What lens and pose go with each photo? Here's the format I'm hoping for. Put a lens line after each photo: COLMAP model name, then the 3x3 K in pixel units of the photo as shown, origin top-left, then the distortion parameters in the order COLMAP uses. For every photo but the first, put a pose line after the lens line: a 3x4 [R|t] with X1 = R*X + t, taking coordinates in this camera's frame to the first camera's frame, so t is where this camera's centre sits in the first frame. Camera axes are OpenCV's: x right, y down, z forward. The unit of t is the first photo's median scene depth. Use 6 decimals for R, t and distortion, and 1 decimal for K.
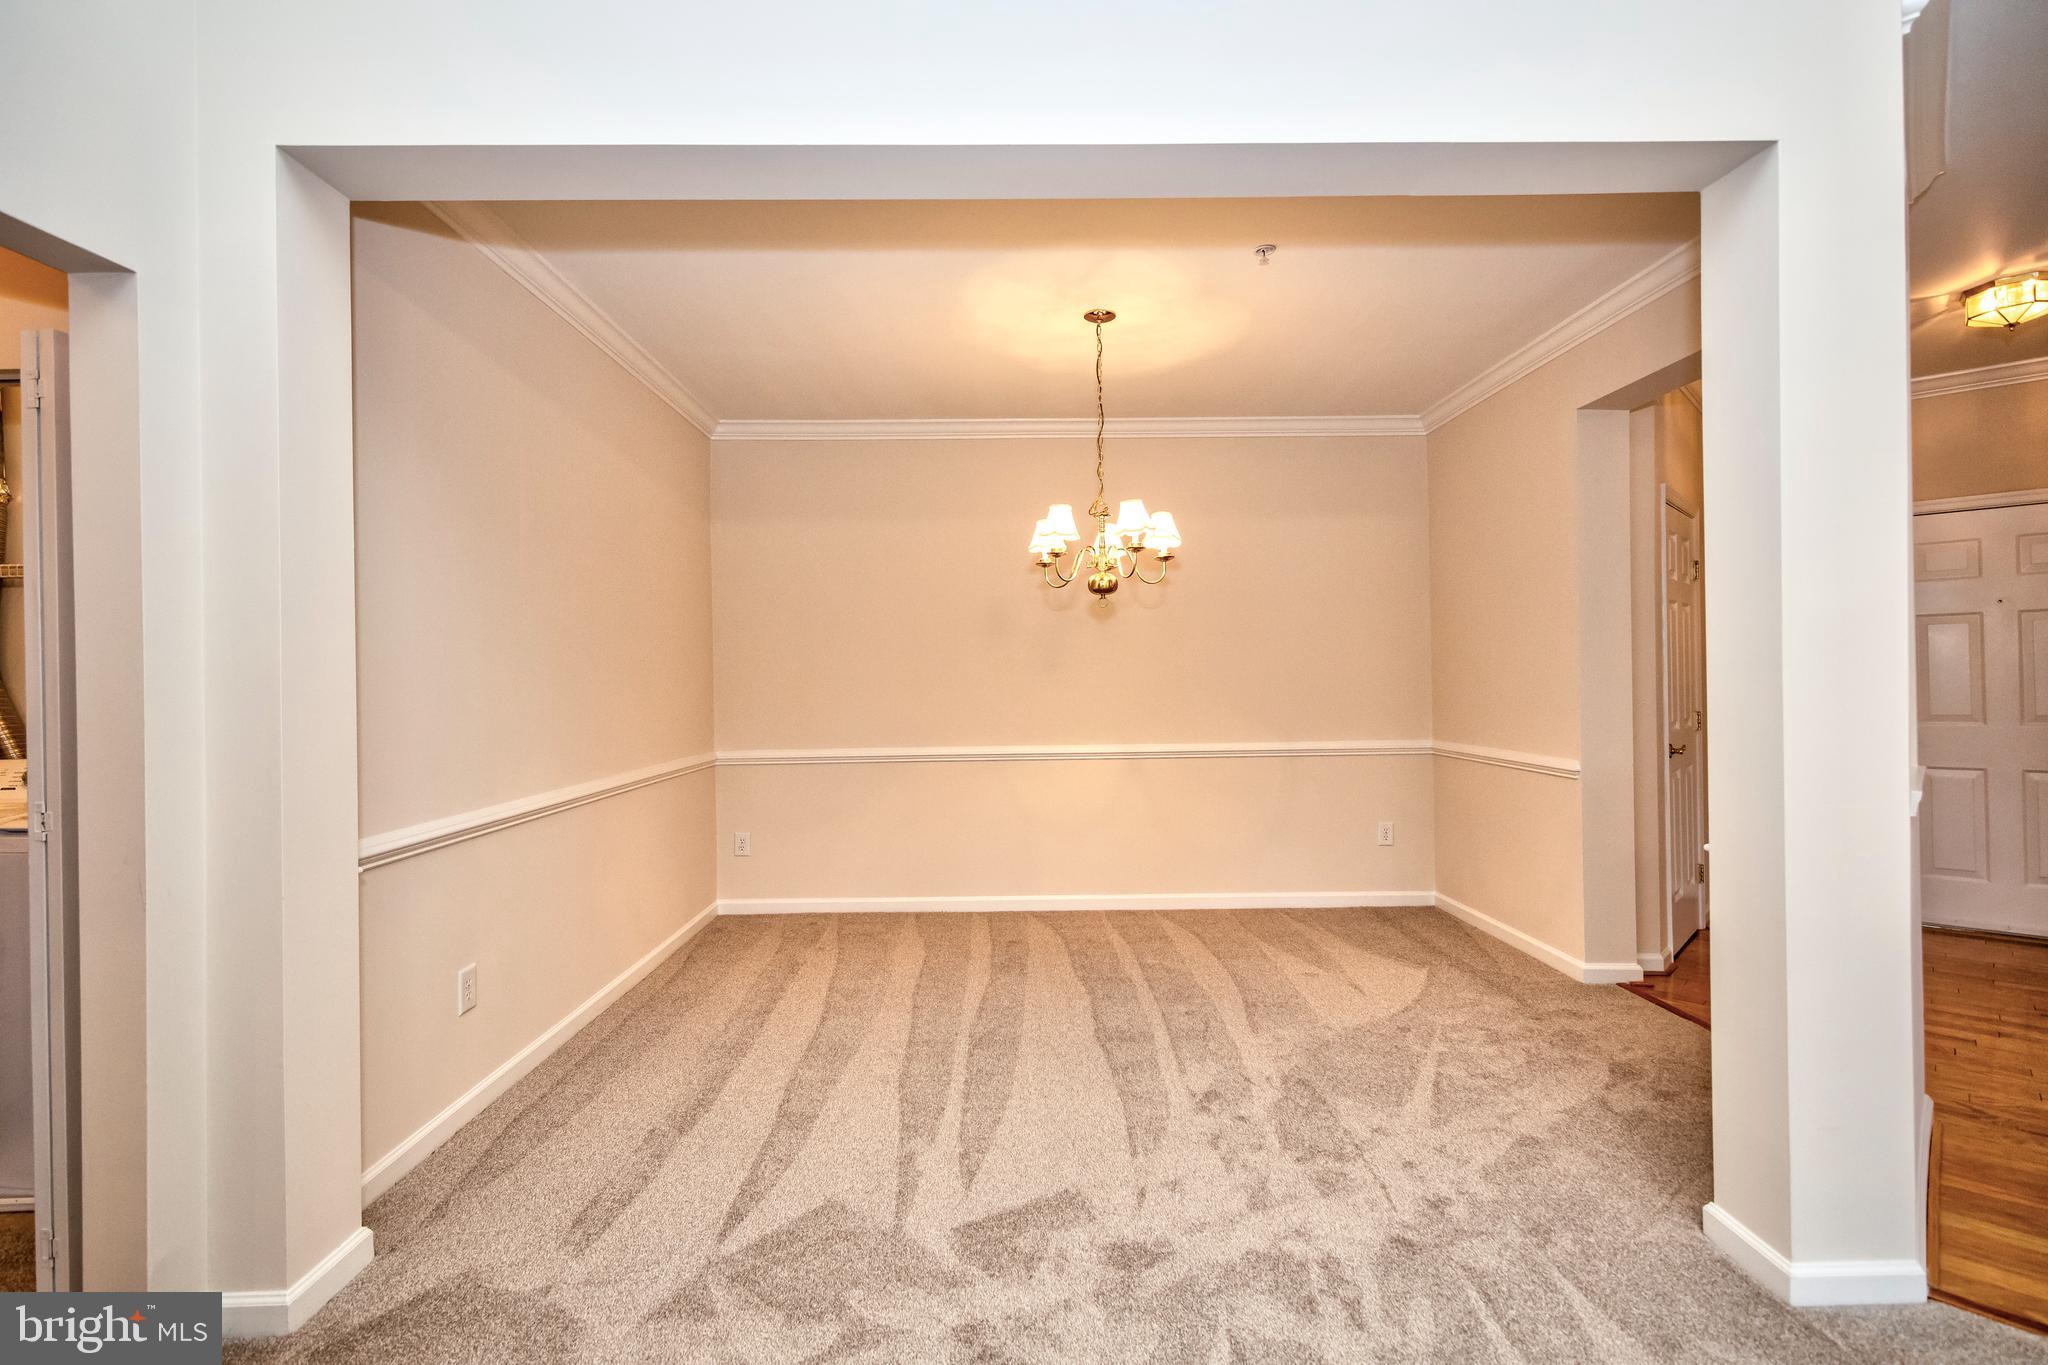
lens RADIAL K [[959.8, 0, 1024.0], [0, 959.8, 682.5], [0, 0, 1]] dist [0.001048, 0.000036]
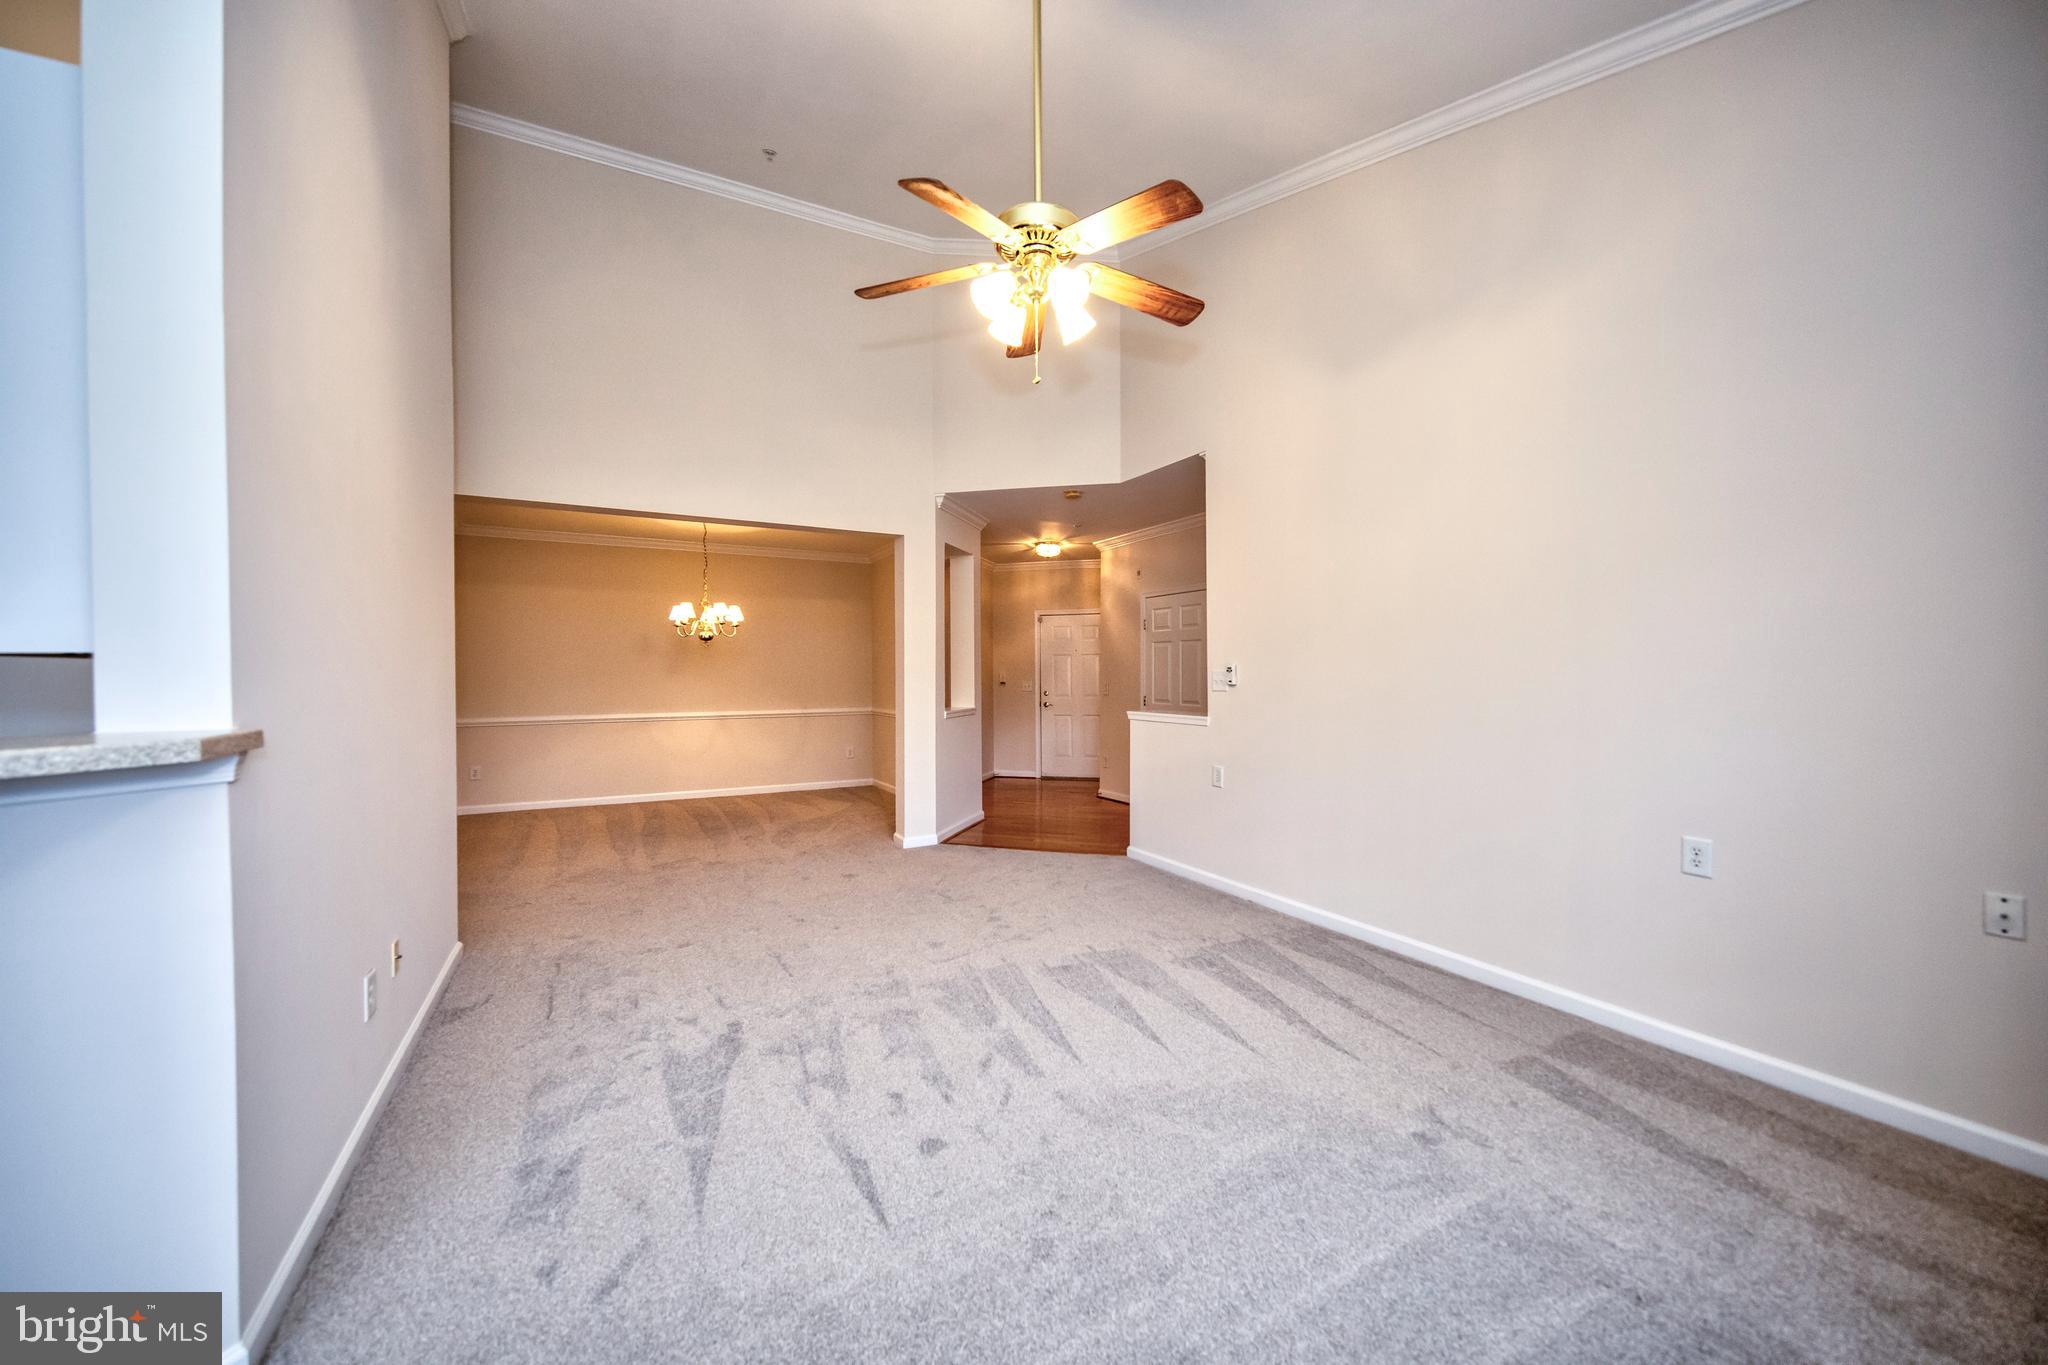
lens RADIAL K [[766.6, 0, 1011.5], [0, 766.6, 669.8], [0, 0, 1]] dist [0.021922, 0.000012]
pose [[0.896652, 0.010126, 0.442621, -0.068963], [-0.006190, 0.999927, -0.010336, -0.010050], [-0.442694, 0.006528, 0.896649, -0.887443]]
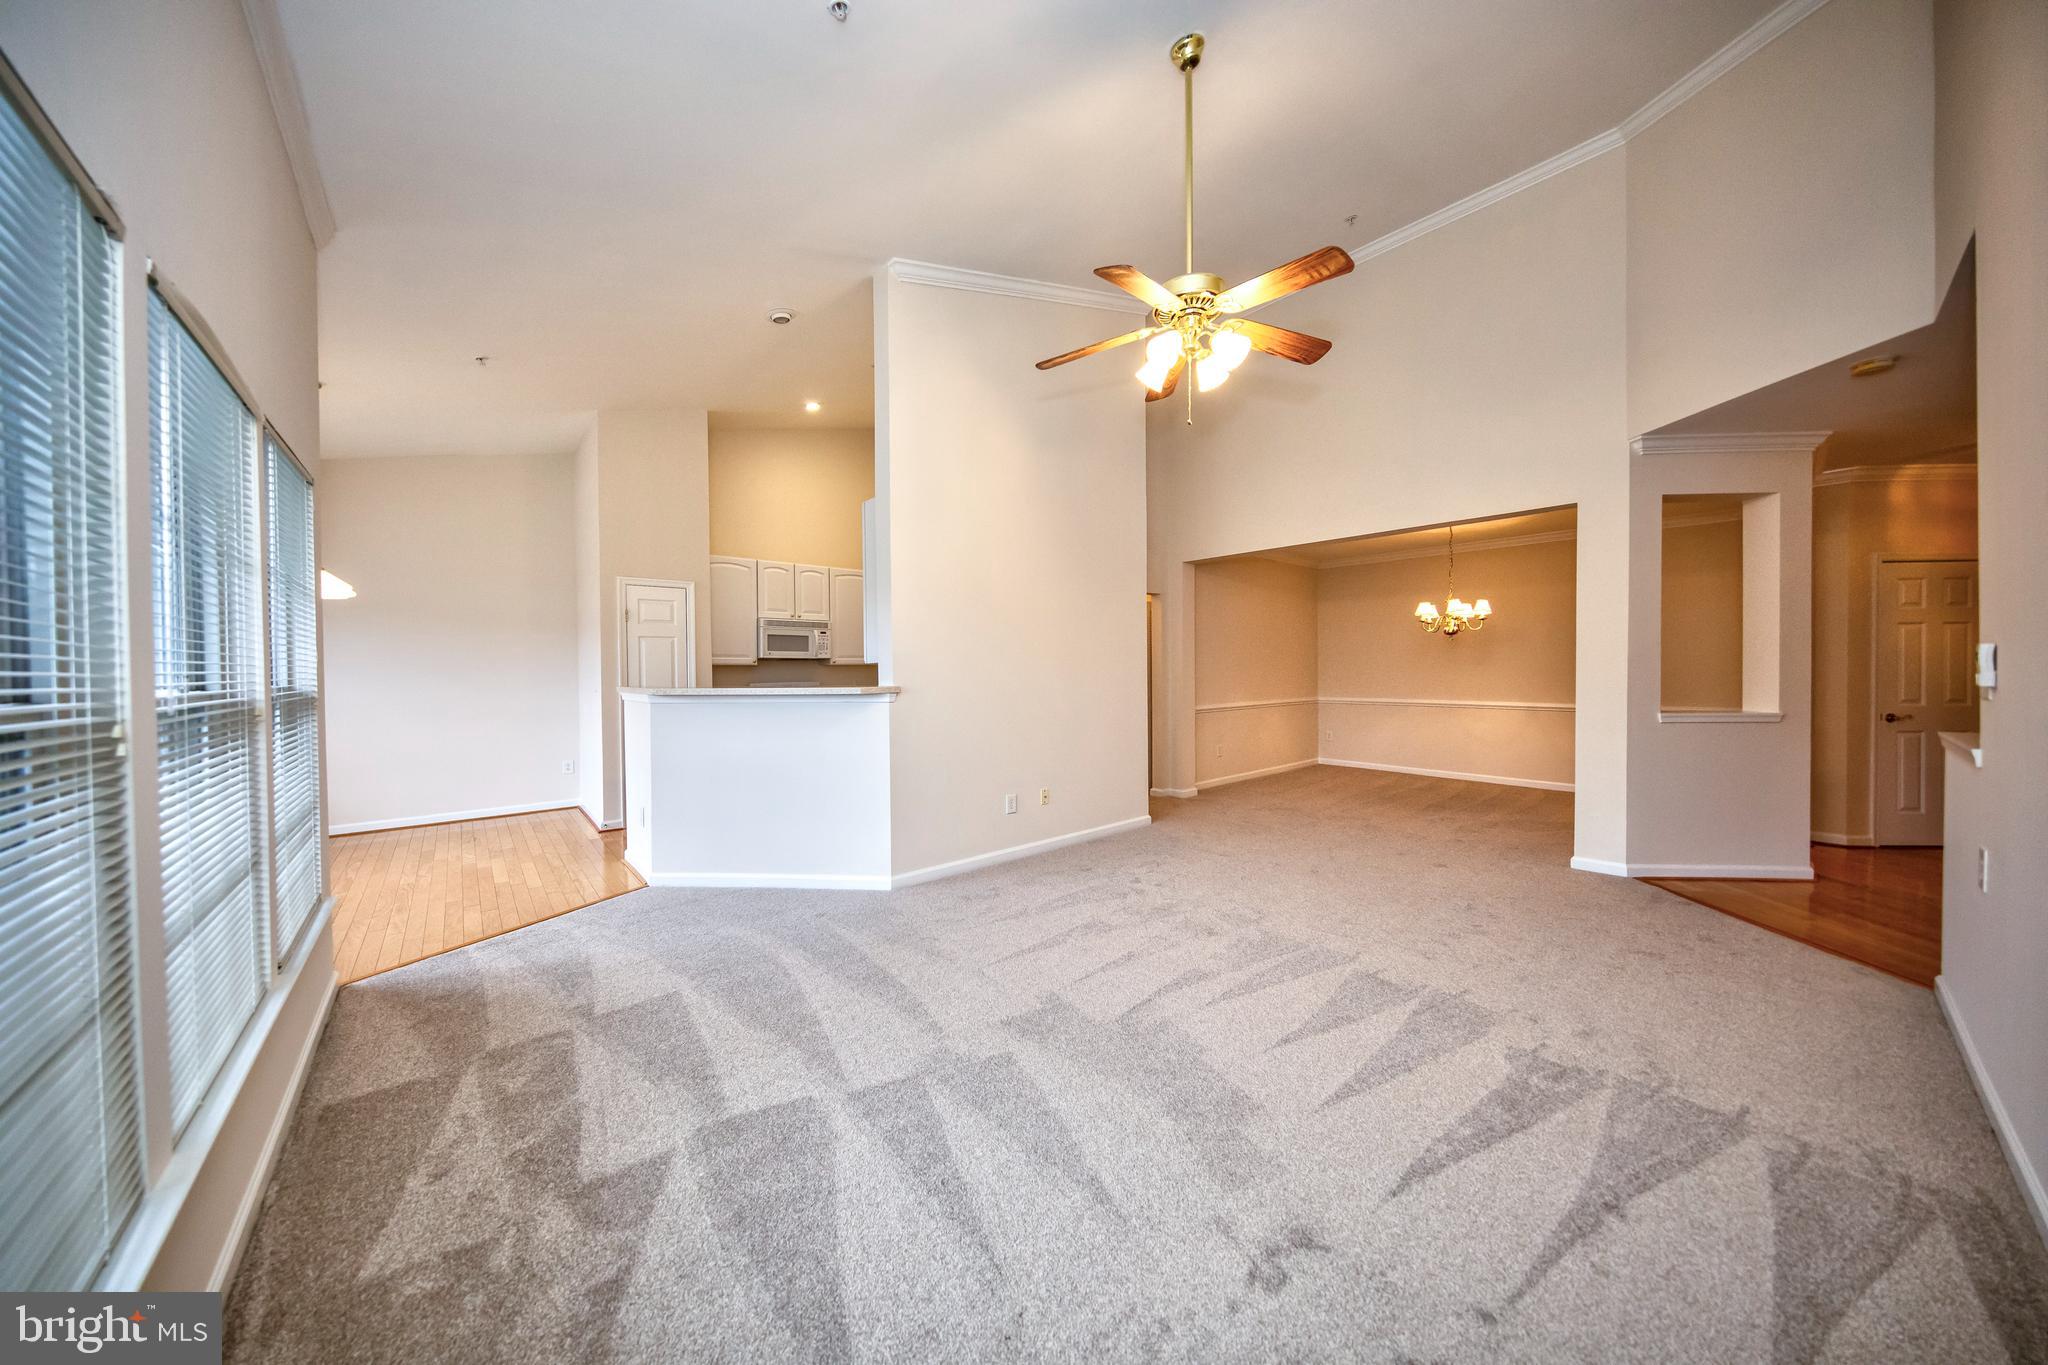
lens RADIAL K [[644.7, 0, 1019.3], [0, 644.7, 679.8], [0, 0, 1]] dist [0.008198, -0.000005]
pose [[0.634875, 0.019676, -0.772365, 0.618909], [-0.002196, 0.999718, 0.023662, -0.015483], [0.772612, -0.013327, 0.634739, -0.858176]]
